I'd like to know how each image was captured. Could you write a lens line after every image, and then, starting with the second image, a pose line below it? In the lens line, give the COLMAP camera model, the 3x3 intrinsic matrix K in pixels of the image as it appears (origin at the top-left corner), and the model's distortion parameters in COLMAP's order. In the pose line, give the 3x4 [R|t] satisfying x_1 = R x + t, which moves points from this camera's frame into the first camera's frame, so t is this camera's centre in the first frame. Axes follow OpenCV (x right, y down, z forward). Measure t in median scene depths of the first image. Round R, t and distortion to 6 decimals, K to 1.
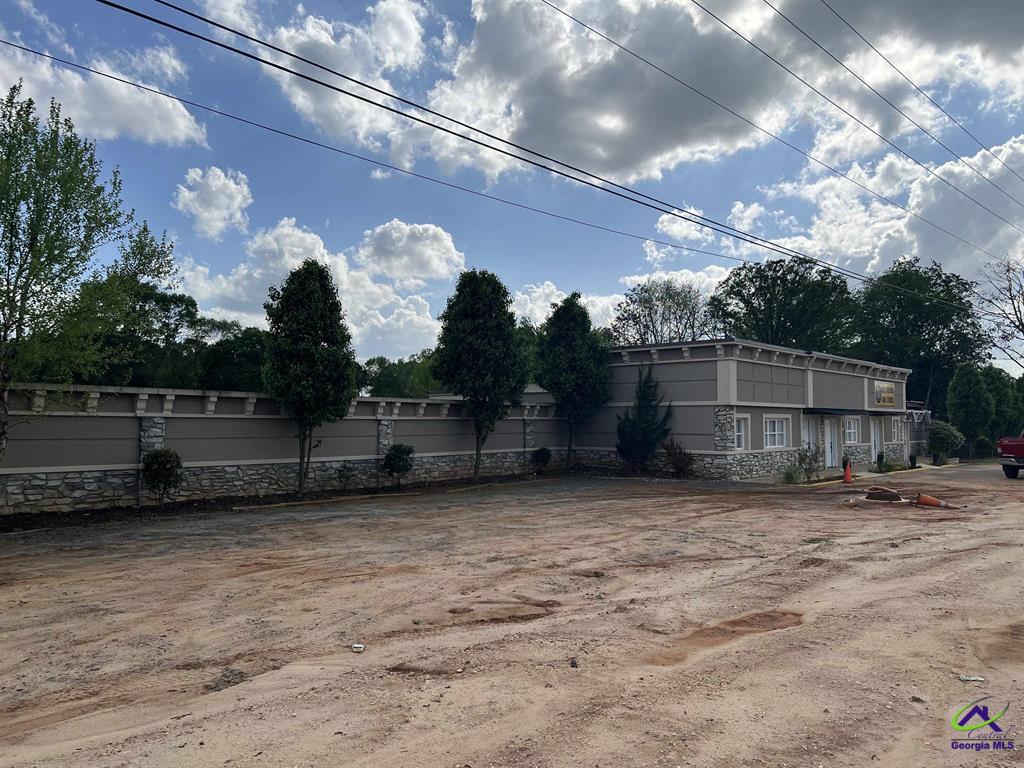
lens RADIAL K [[826.5, 0, 512.0], [0, 826.5, 384.0], [0, 0, 1]] dist [0.000210, -0.011821]
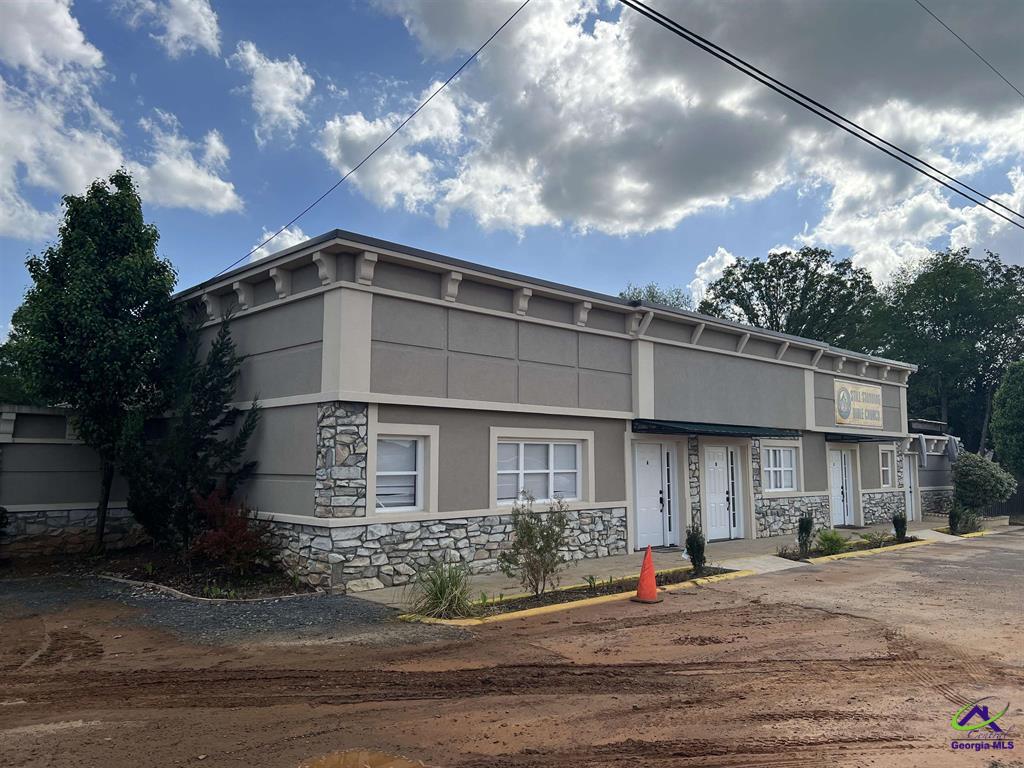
lens RADIAL K [[789.4, 0, 528.9], [0, 789.4, 381.5], [0, 0, 1]] dist [0.100368, -0.141220]
pose [[0.997132, -0.003148, -0.075616, 0.306621], [-0.000645, 0.998745, -0.050084, 0.028097], [0.075679, 0.049990, 0.995878, 0.499895]]
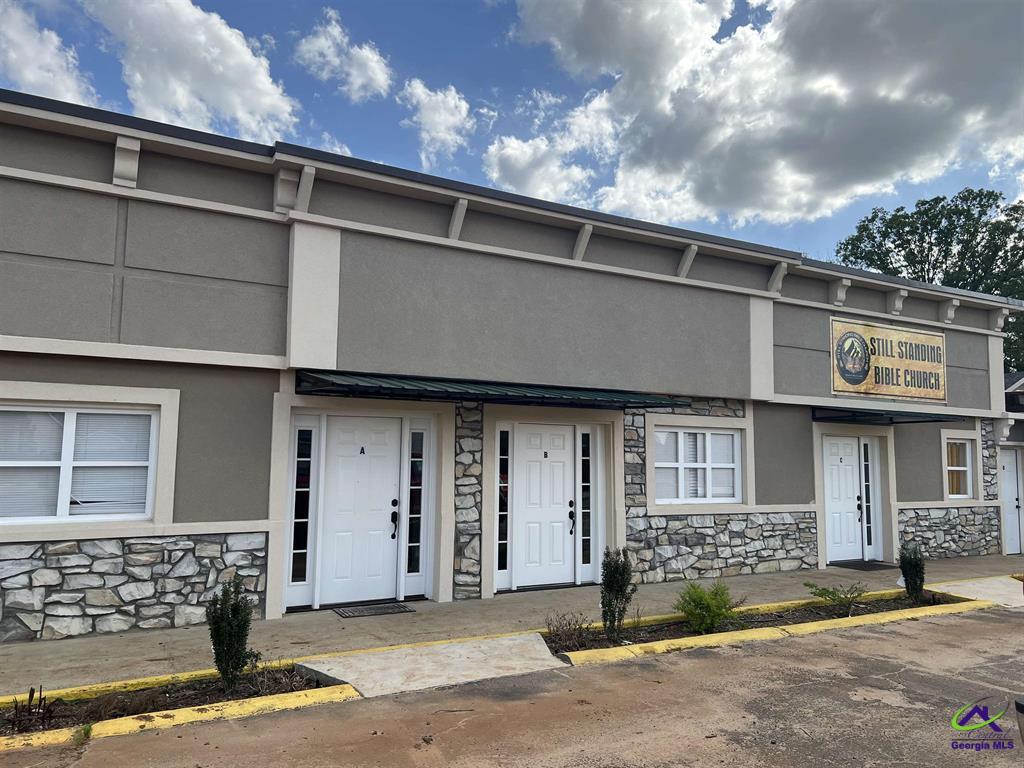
lens RADIAL K [[755.7, 0, 494.3], [0, 755.7, 383.5], [0, 0, 1]] dist [0.096346, -0.128564]
pose [[0.942518, -0.017626, -0.333691, 0.463839], [0.001895, 0.998874, -0.047410, 0.042044], [0.334151, 0.044052, 0.941490, 0.743958]]
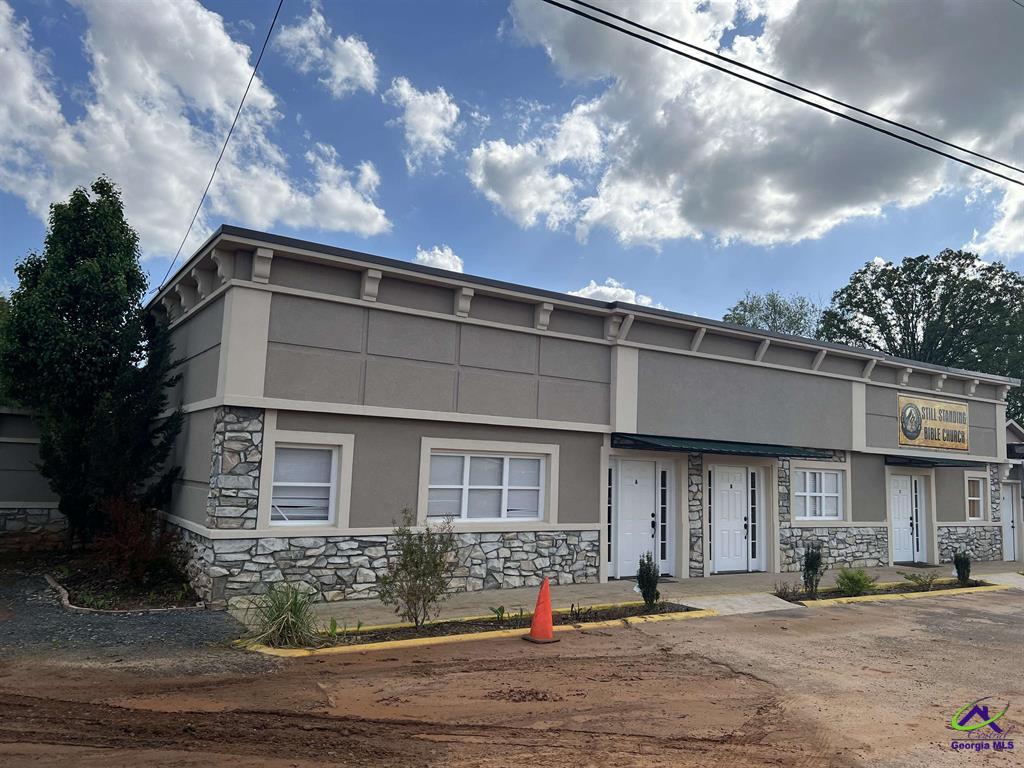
lens RADIAL K [[789.4, 0, 528.9], [0, 789.4, 381.5], [0, 0, 1]] dist [0.100368, -0.141220]
pose [[0.966359, 0.006961, -0.257101, 0.392049], [-0.024160, 0.997670, -0.063798, 0.027478], [0.256058, 0.067863, 0.964276, 0.546536]]
